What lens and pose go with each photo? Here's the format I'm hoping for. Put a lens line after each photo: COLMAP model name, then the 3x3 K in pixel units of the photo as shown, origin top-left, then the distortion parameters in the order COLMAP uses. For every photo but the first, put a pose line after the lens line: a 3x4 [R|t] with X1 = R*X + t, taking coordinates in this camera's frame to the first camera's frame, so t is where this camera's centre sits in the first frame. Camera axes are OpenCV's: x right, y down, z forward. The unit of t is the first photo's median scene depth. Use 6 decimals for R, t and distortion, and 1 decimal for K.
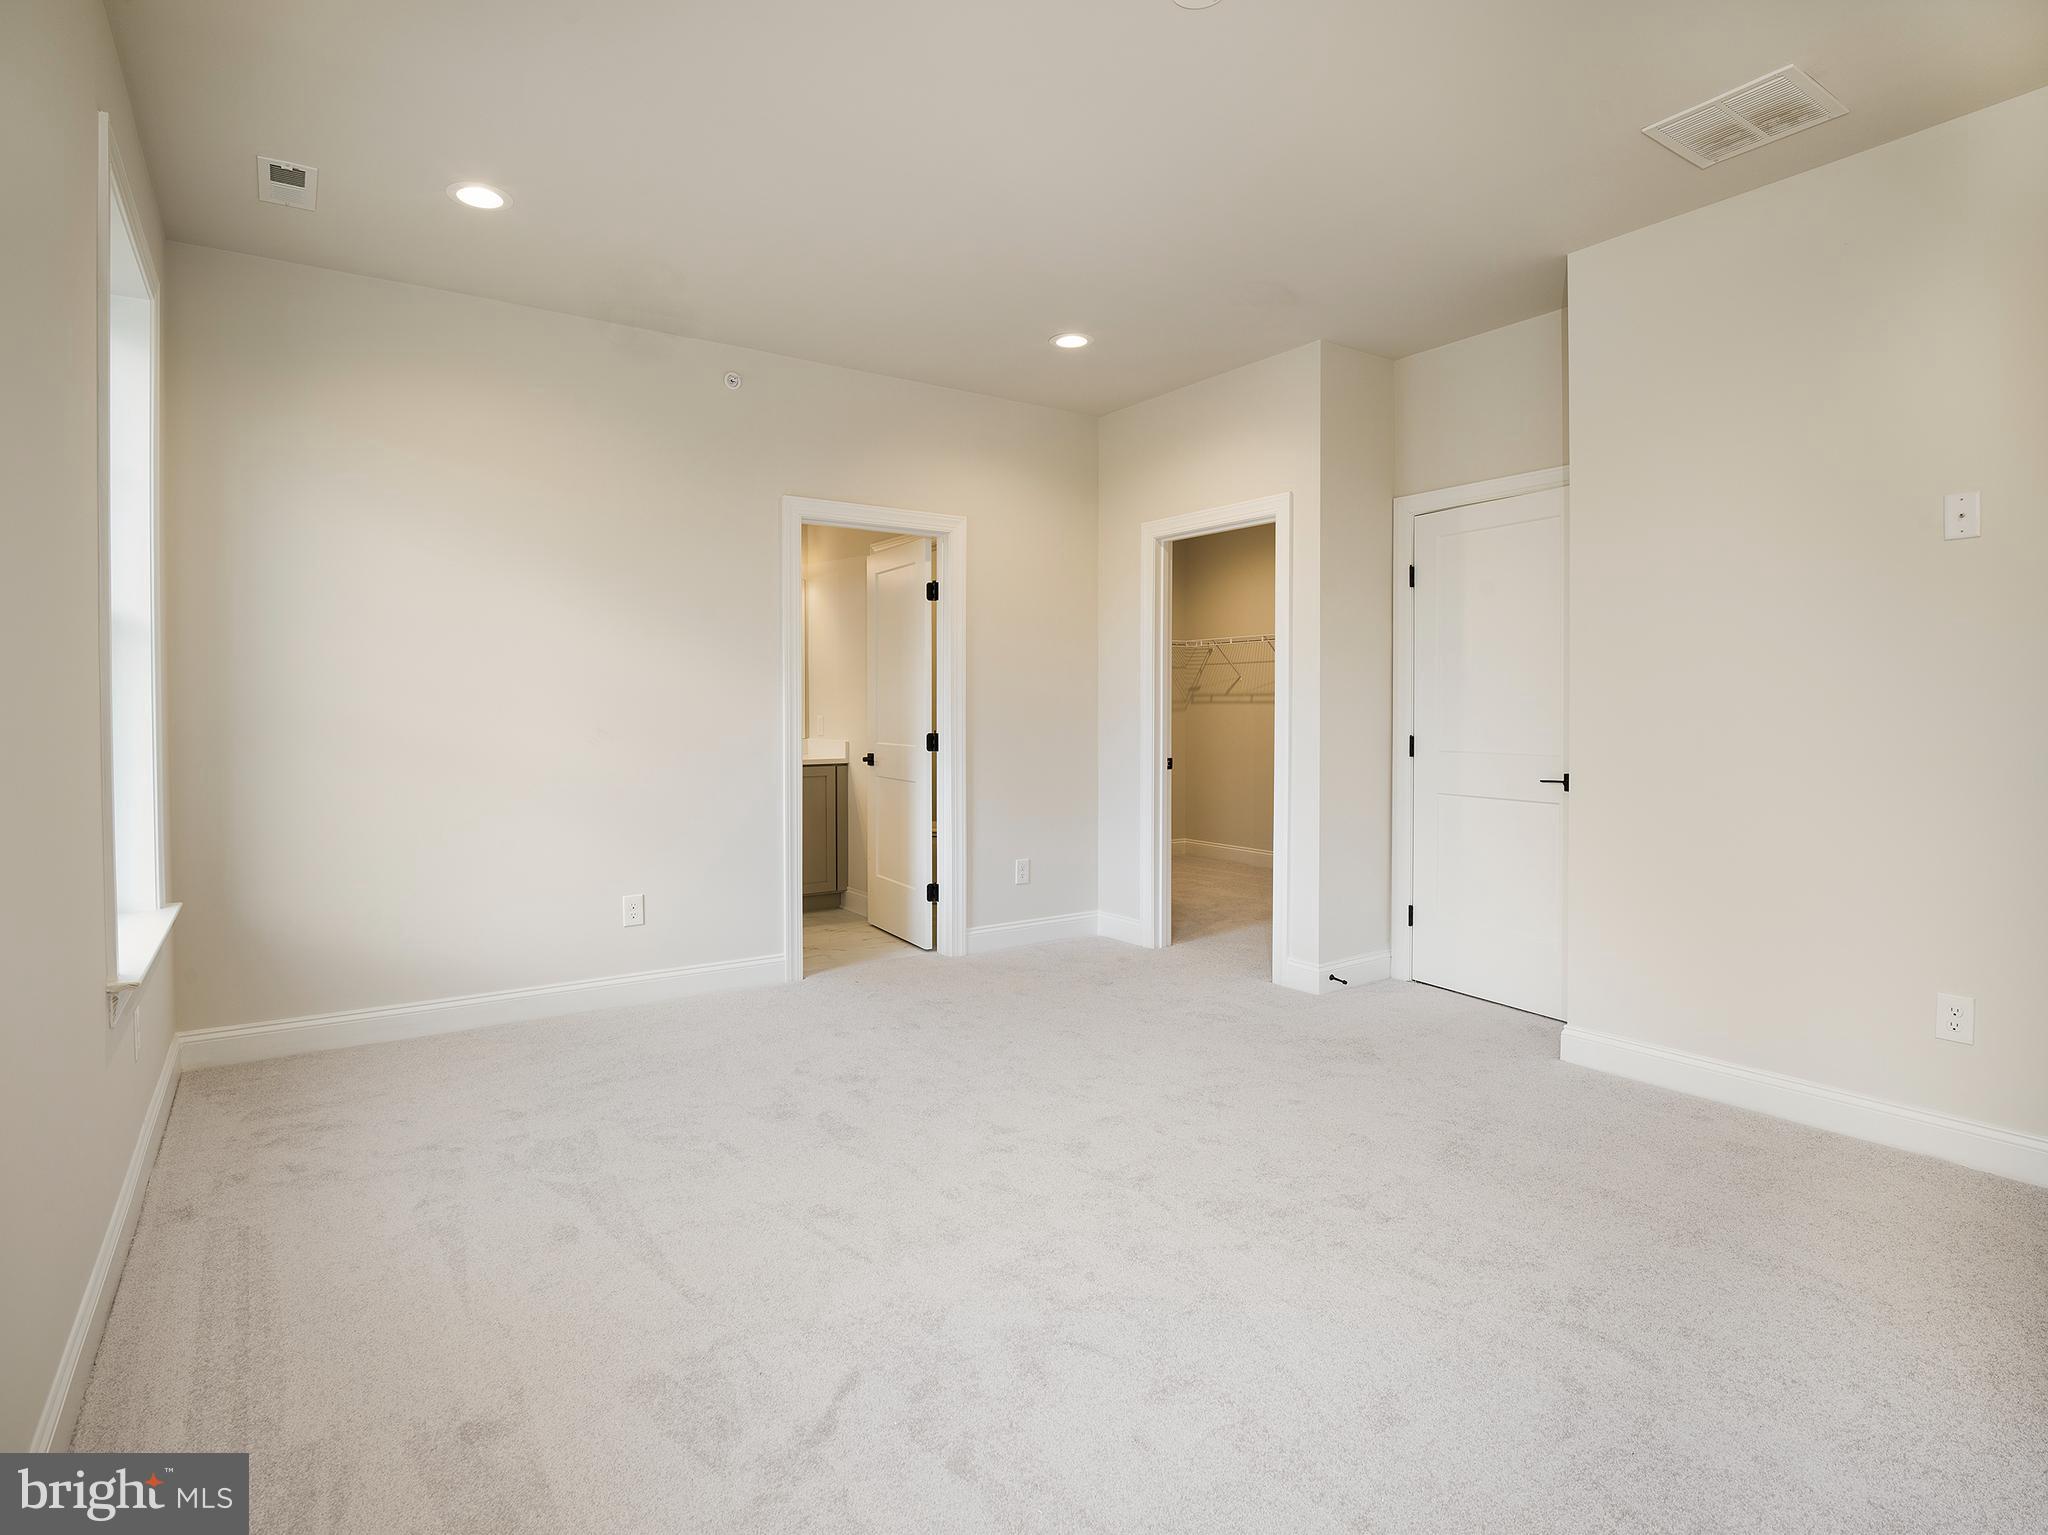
lens RADIAL K [[1057.6, 0, 1010.1], [0, 1057.6, 772.6], [0, 0, 1]] dist [-0.005312, -0.000404]
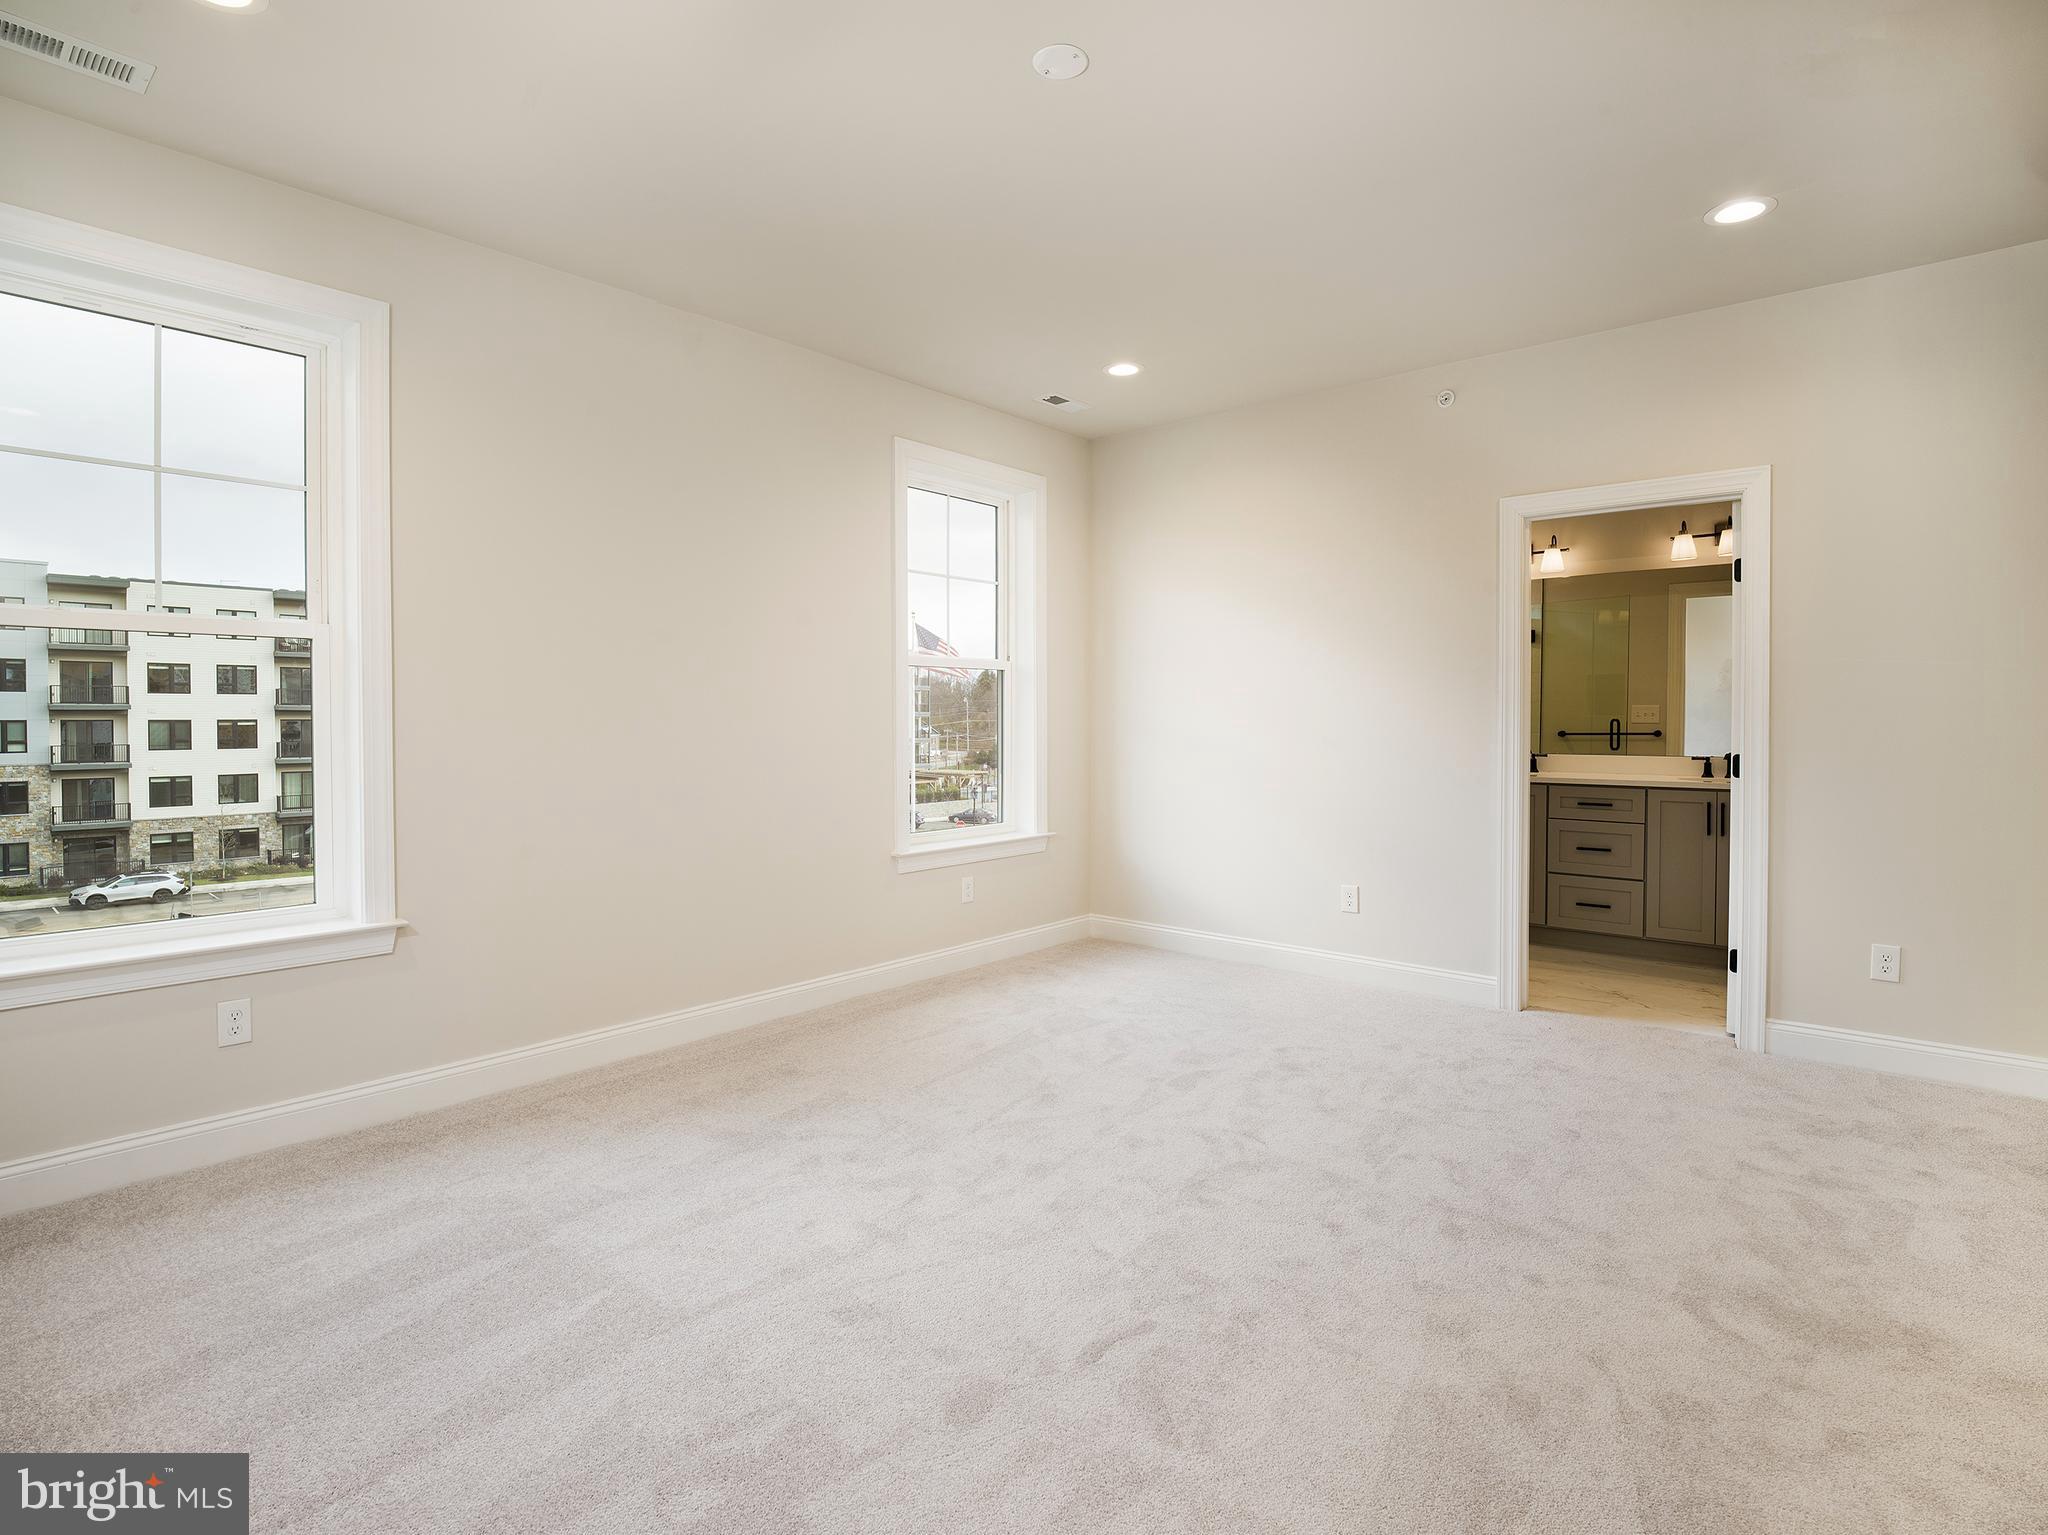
lens RADIAL K [[1057.6, 0, 1010.1], [0, 1057.6, 772.6], [0, 0, 1]] dist [-0.005312, -0.000404]
pose [[0.241636, 0.049529, -0.969102, 0.614516], [-0.057789, 0.997658, 0.036579, -0.024027], [0.968645, 0.047164, 0.243932, 0.342451]]
